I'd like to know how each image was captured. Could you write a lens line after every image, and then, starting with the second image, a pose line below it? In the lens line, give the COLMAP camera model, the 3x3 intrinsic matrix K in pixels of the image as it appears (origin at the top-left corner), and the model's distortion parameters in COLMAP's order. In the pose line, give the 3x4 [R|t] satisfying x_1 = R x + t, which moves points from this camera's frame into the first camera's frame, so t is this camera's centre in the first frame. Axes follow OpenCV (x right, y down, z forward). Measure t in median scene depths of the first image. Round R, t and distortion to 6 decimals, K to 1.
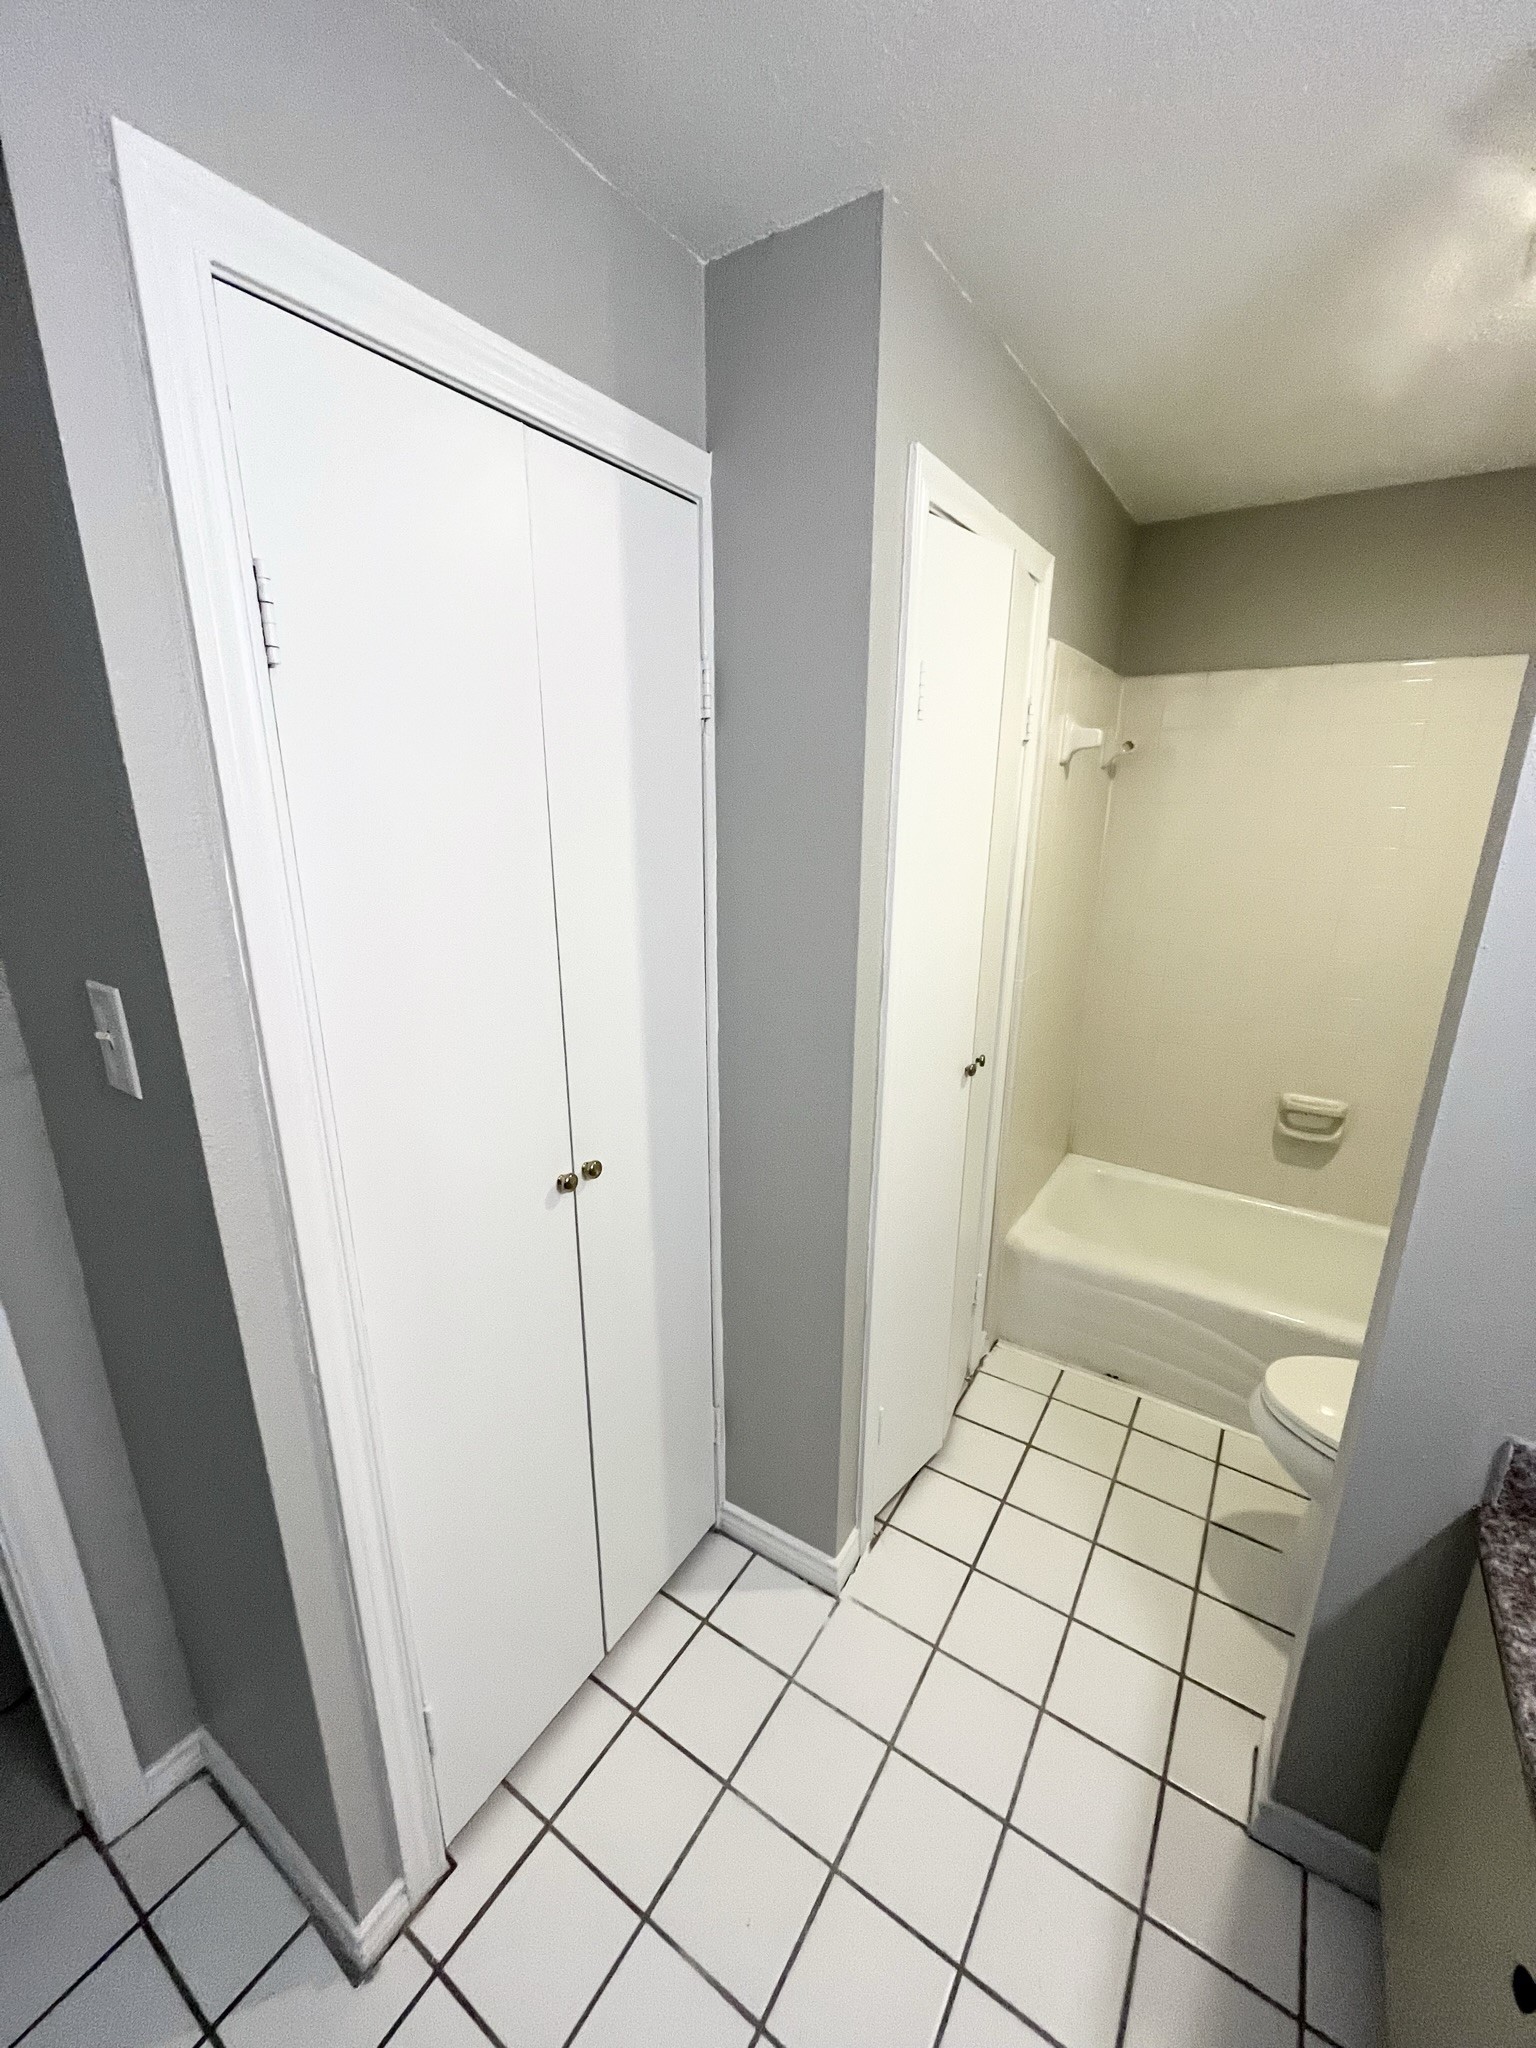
lens RADIAL K [[825.1, 0, 770.8], [0, 825.1, 1029.2], [0, 0, 1]] dist [-0.003091, -0.000127]
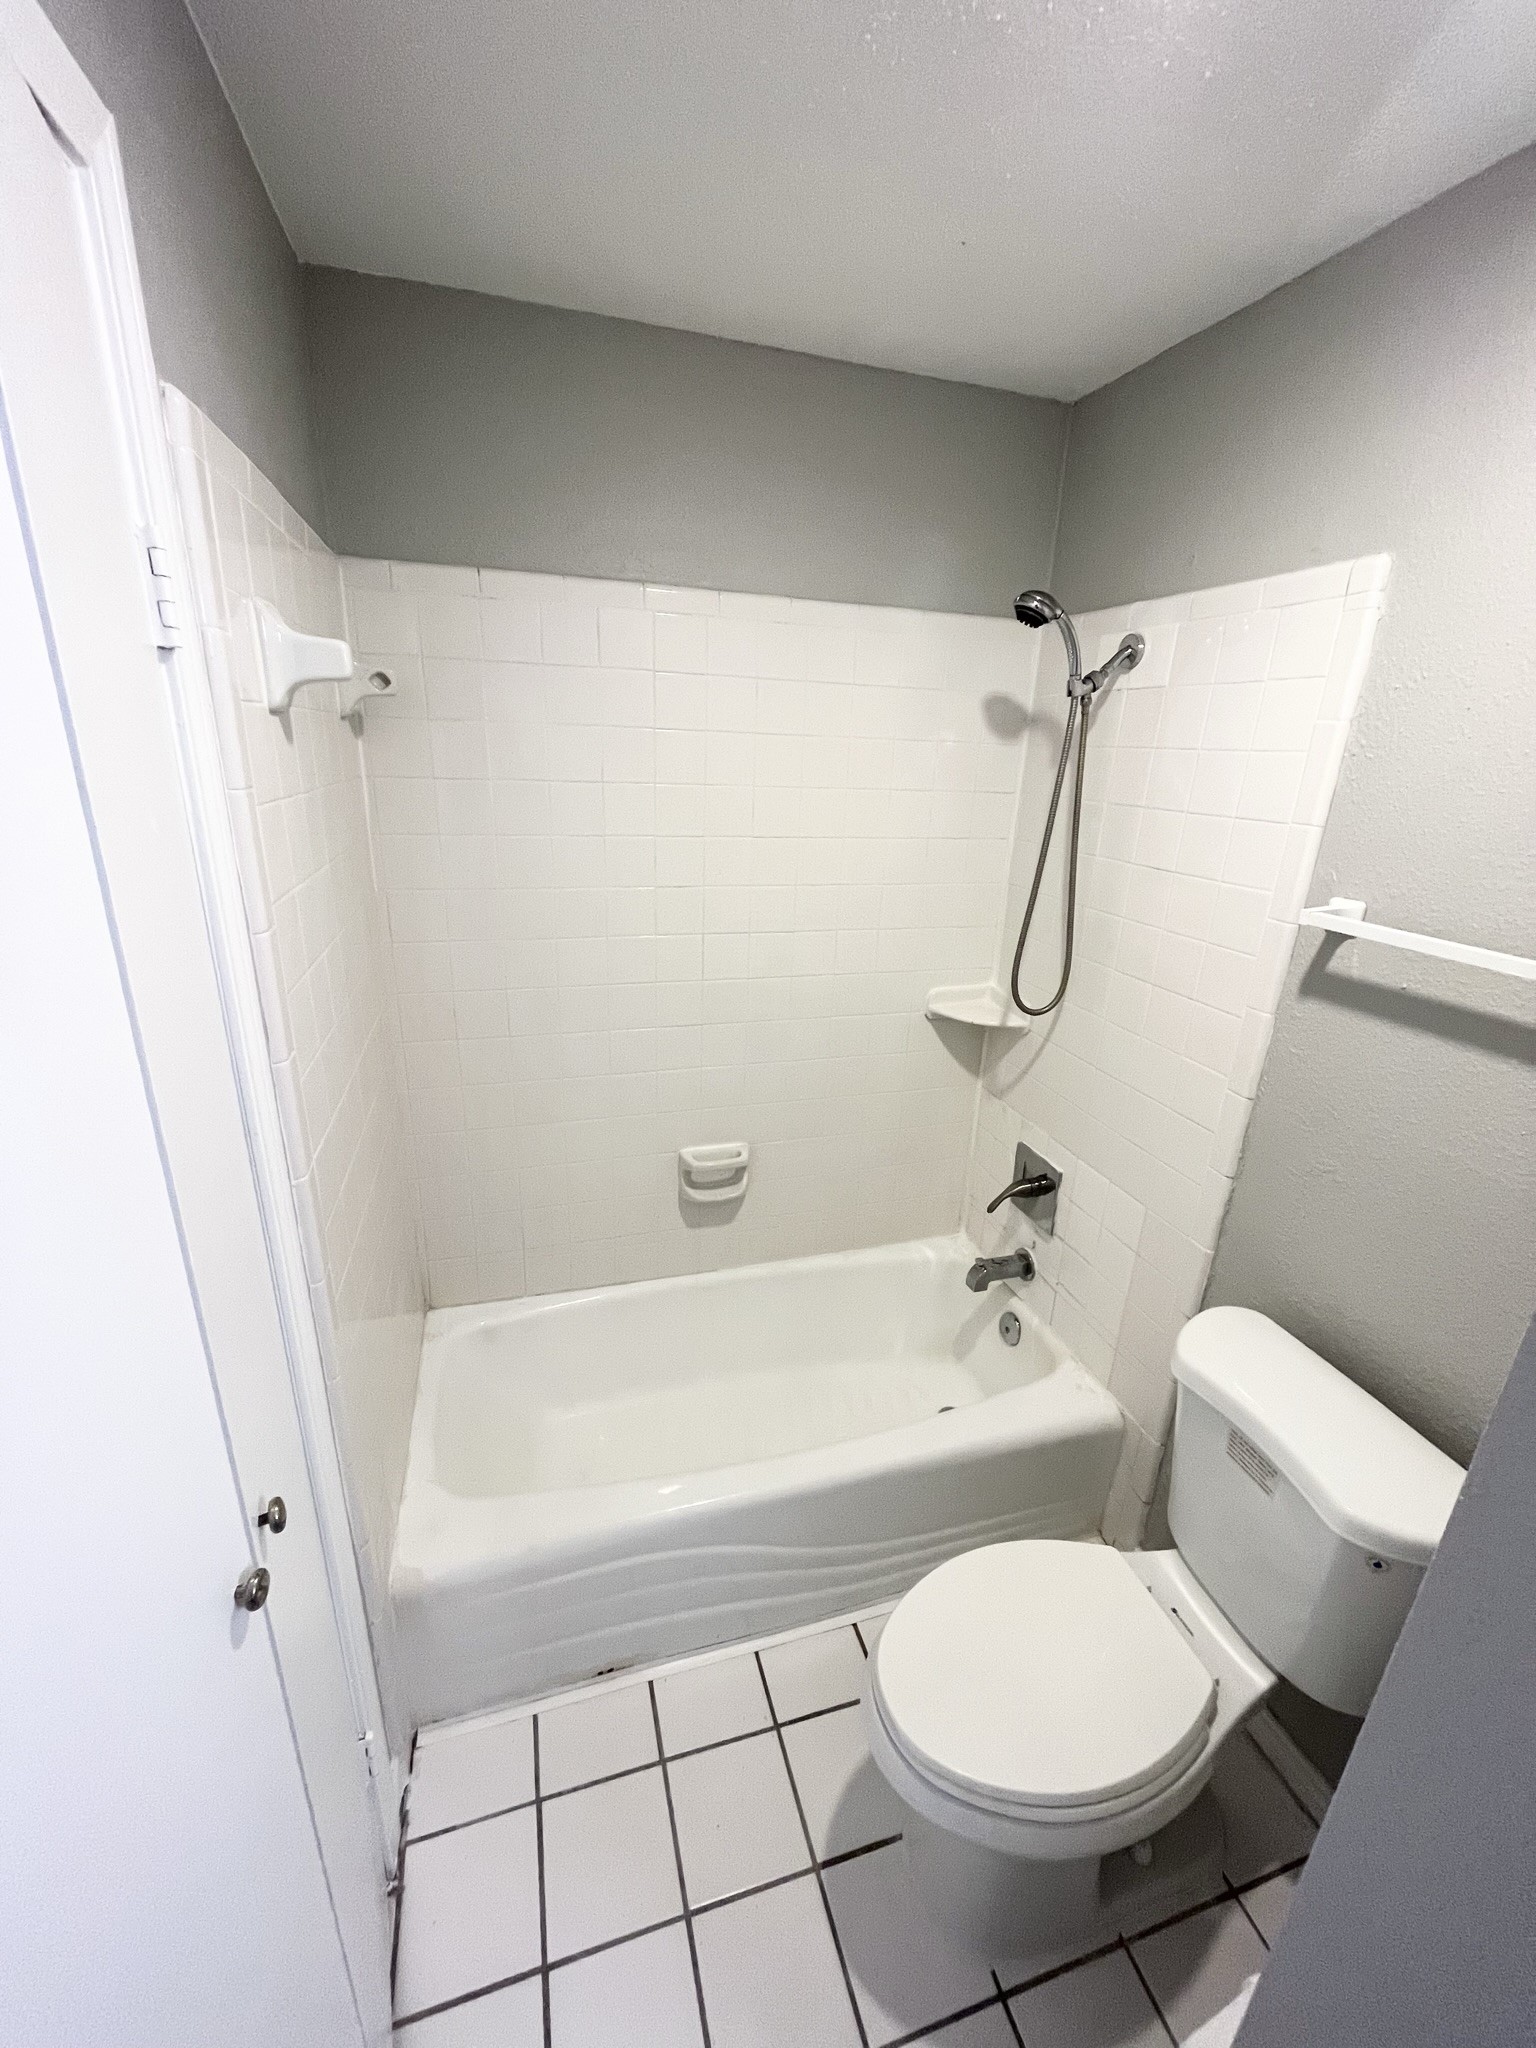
lens RADIAL K [[825.1, 0, 770.8], [0, 825.1, 1029.2], [0, 0, 1]] dist [-0.003091, -0.000127]
pose [[0.643103, -0.231963, 0.729803, 0.134909], [0.182045, 0.972008, 0.148528, -0.146231], [-0.743827, 0.037338, 0.667329, 0.431236]]
